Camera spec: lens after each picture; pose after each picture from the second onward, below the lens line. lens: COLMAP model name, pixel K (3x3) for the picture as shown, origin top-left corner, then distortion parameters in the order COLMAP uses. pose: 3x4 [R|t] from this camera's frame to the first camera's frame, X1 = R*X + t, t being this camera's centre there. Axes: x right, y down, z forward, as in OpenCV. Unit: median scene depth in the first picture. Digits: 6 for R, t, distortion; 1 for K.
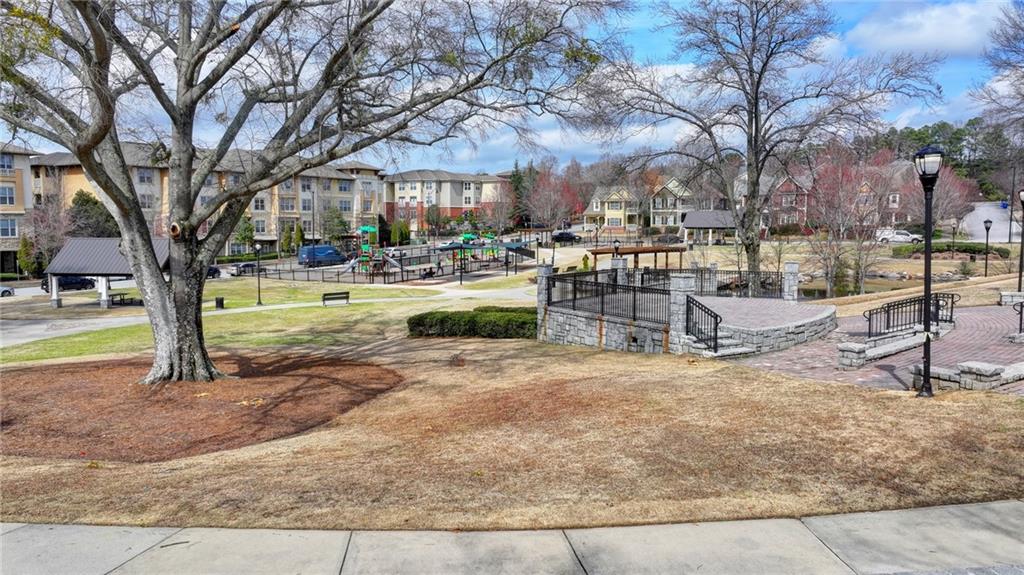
lens RADIAL K [[718.0, 0, 515.9], [0, 718.0, 286.6], [0, 0, 1]] dist [0.007918, 0.000726]
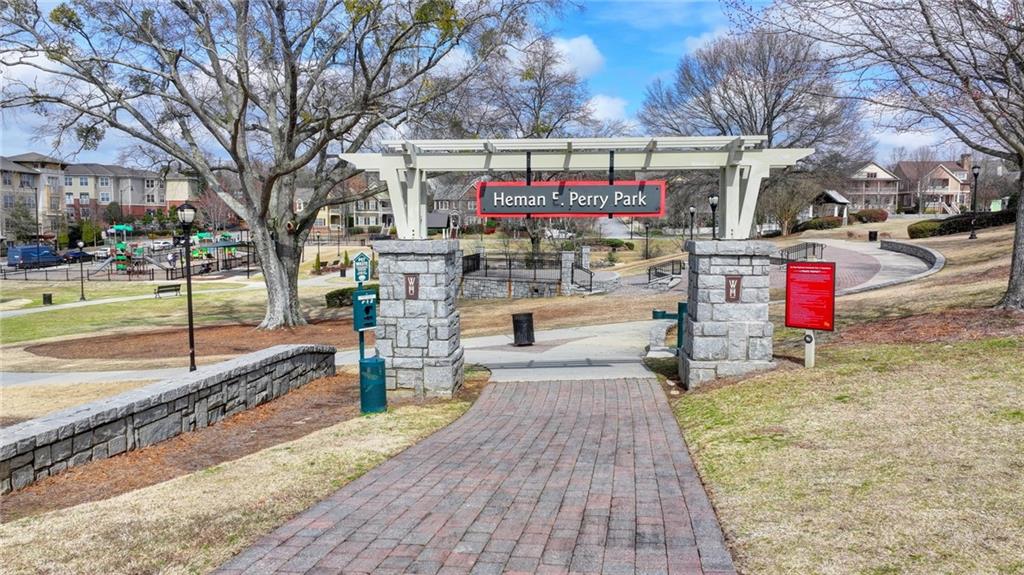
lens RADIAL K [[718.0, 0, 517.5], [0, 718.0, 286.2], [0, 0, 1]] dist [0.007918, 0.000726]
pose [[0.881529, -0.036318, 0.470731, -0.116378], [0.036899, 0.999287, 0.007998, 0.008019], [-0.470685, 0.010319, 0.882241, -0.085698]]
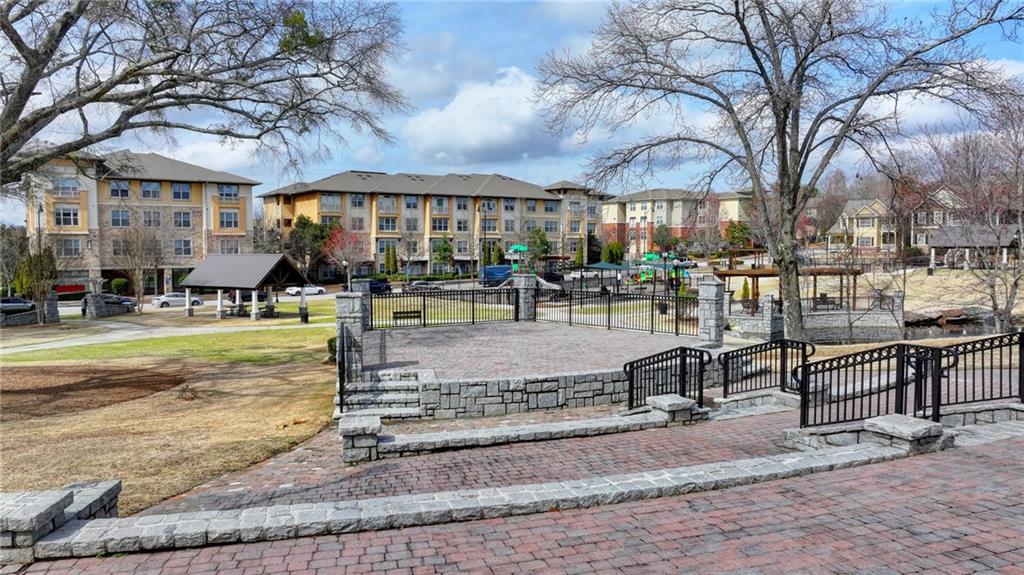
lens RADIAL K [[718.0, 0, 517.2], [0, 718.0, 282.5], [0, 0, 1]] dist [0.007918, 0.000726]
pose [[0.918817, 0.016970, -0.394318, 0.102927], [-0.032199, 0.998968, -0.032037, -0.001623], [0.393367, 0.042133, 0.918415, 0.068565]]
